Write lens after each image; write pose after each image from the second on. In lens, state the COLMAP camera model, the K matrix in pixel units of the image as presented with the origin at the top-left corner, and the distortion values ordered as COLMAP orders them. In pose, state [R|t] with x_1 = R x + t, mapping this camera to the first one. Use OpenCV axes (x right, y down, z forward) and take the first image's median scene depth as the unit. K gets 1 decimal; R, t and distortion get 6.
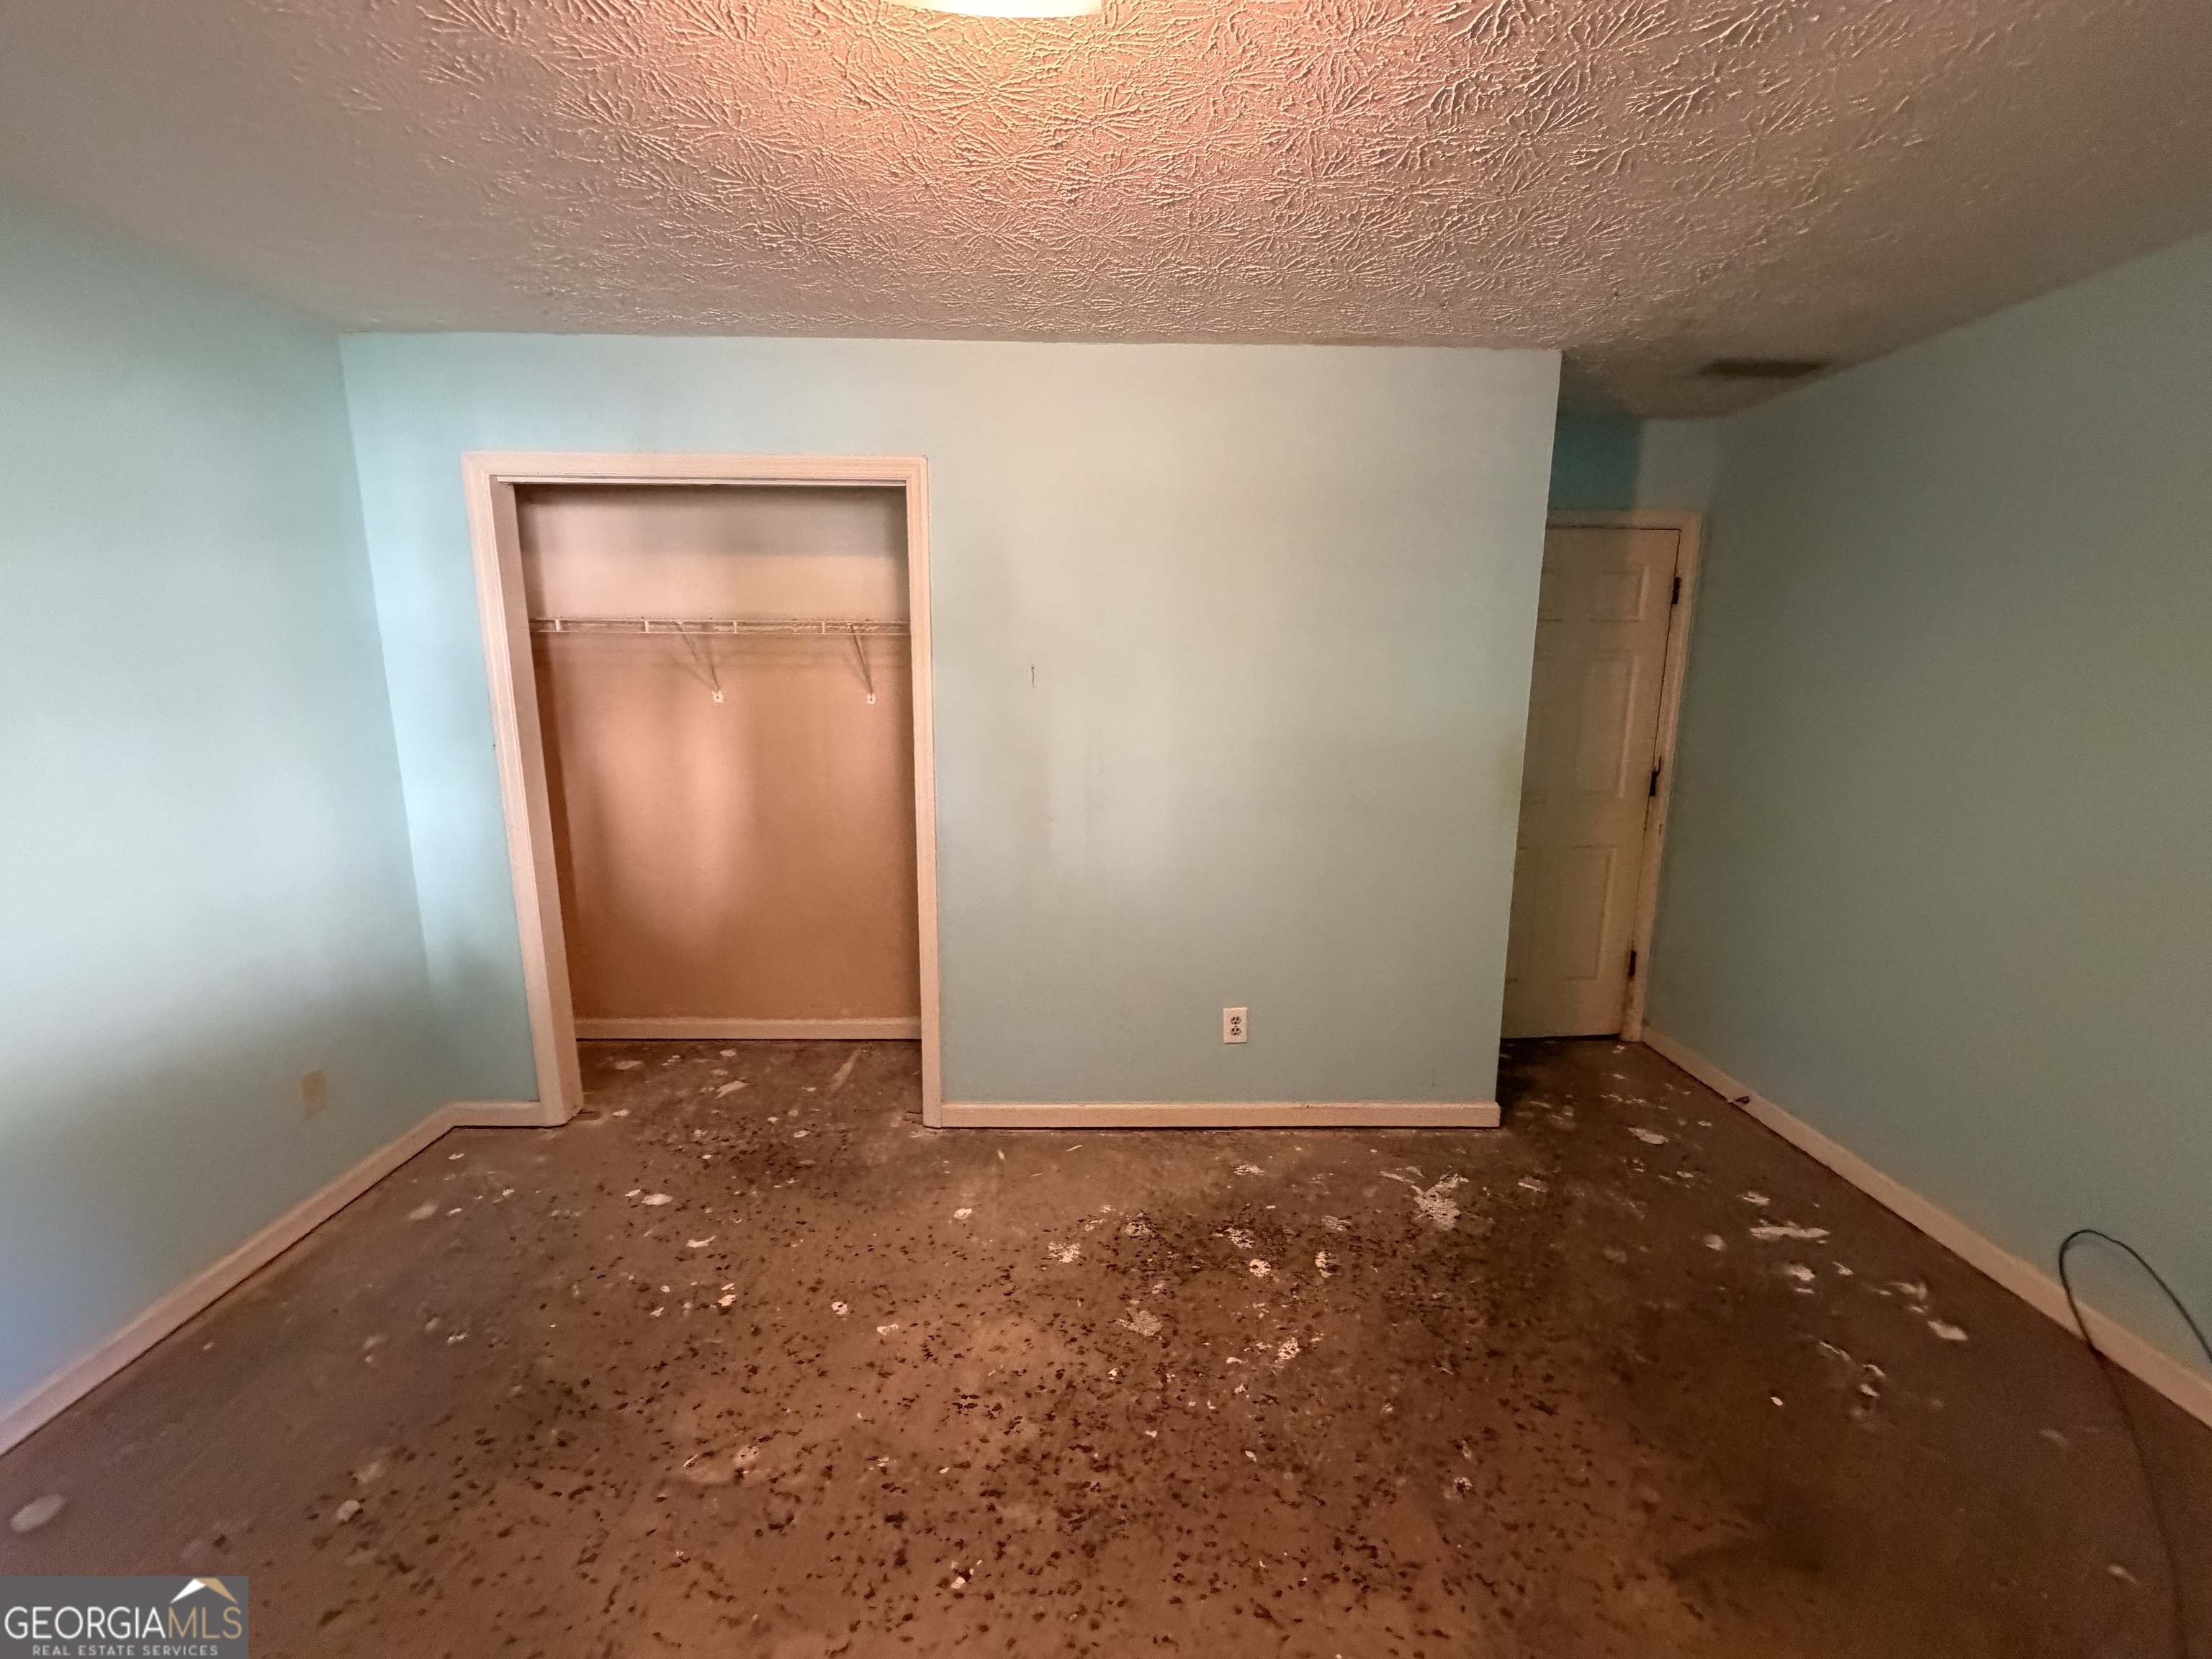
lens RADIAL K [[881.1, 0, 1106.1], [0, 881.1, 827.8], [0, 0, 1]] dist [-0.002788, 0.000208]
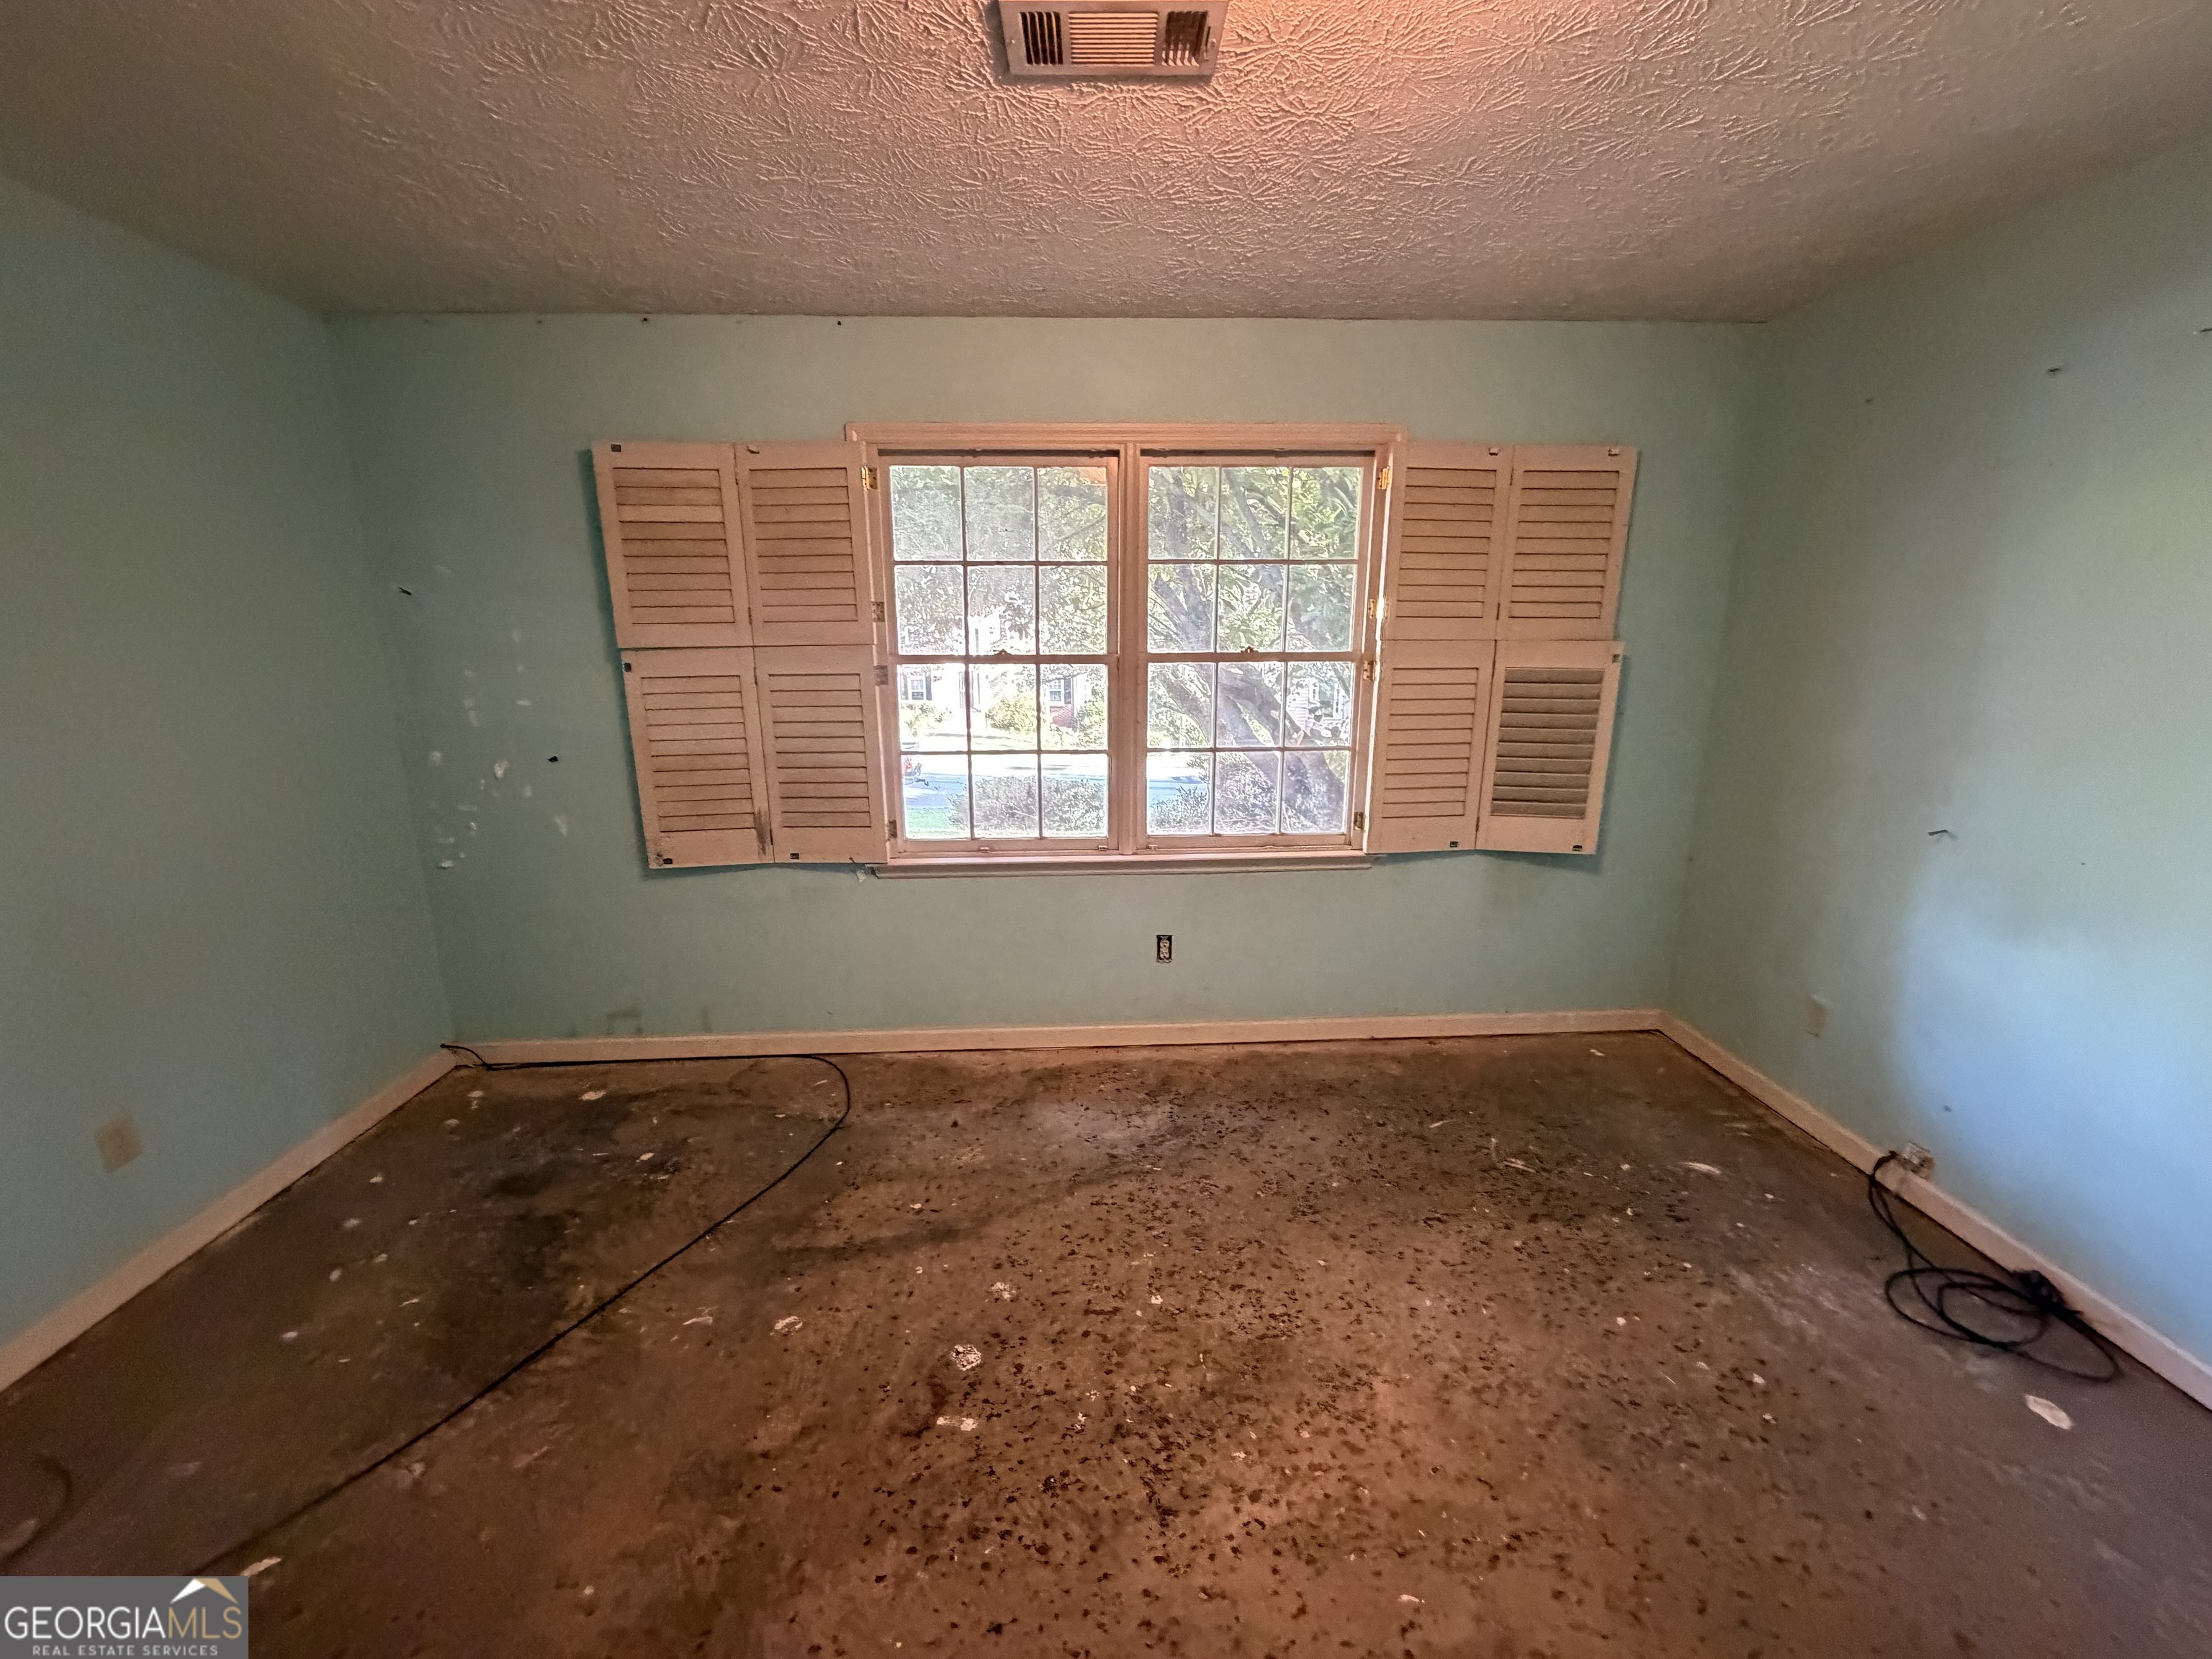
lens RADIAL K [[881.1, 0, 1104.8], [0, 881.1, 824.6], [0, 0, 1]] dist [-0.002788, 0.000208]
pose [[-0.999532, 0.002294, -0.030515, 0.046145], [-0.009910, 0.919195, 0.393678, -0.197624], [0.028953, 0.393796, -0.918742, 1.099919]]
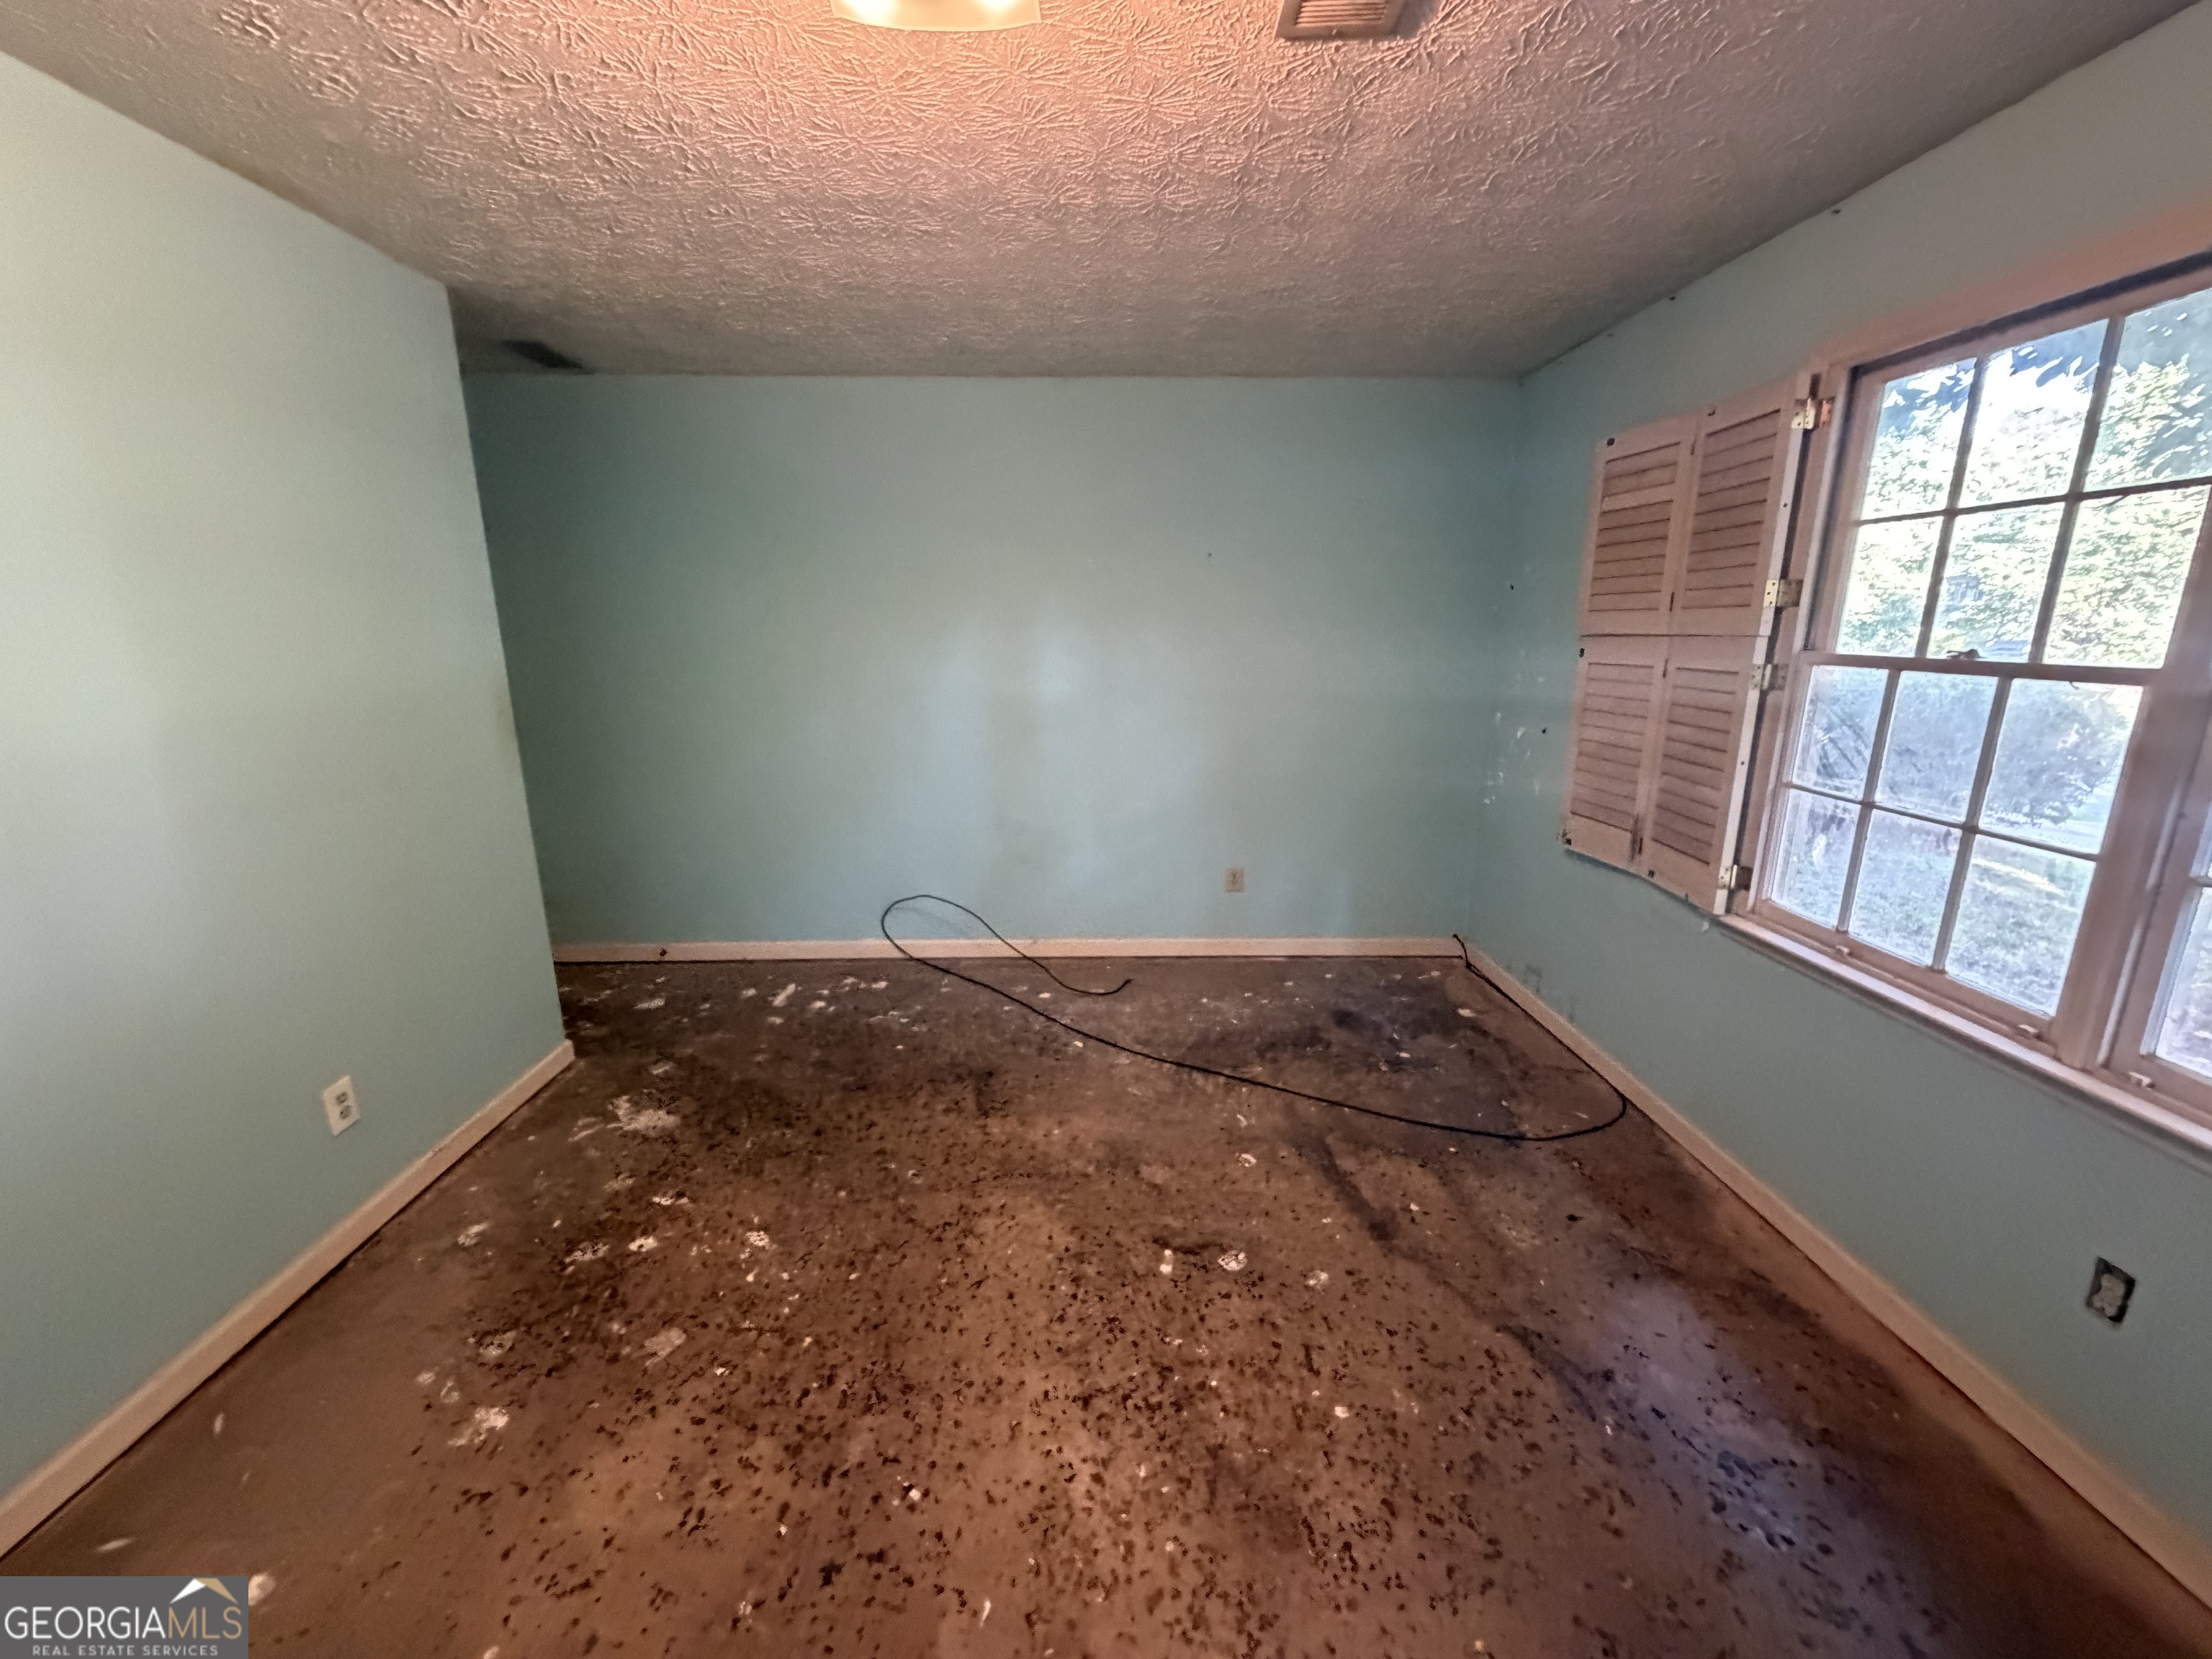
lens RADIAL K [[881.1, 0, 1096.7], [0, 881.1, 827.1], [0, 0, 1]] dist [-0.002788, 0.000208]
pose [[-0.001757, -0.237766, 0.971321, -0.764749], [0.183642, 0.954726, 0.234036, -0.080098], [-0.982992, 0.178787, 0.041986, 0.461939]]
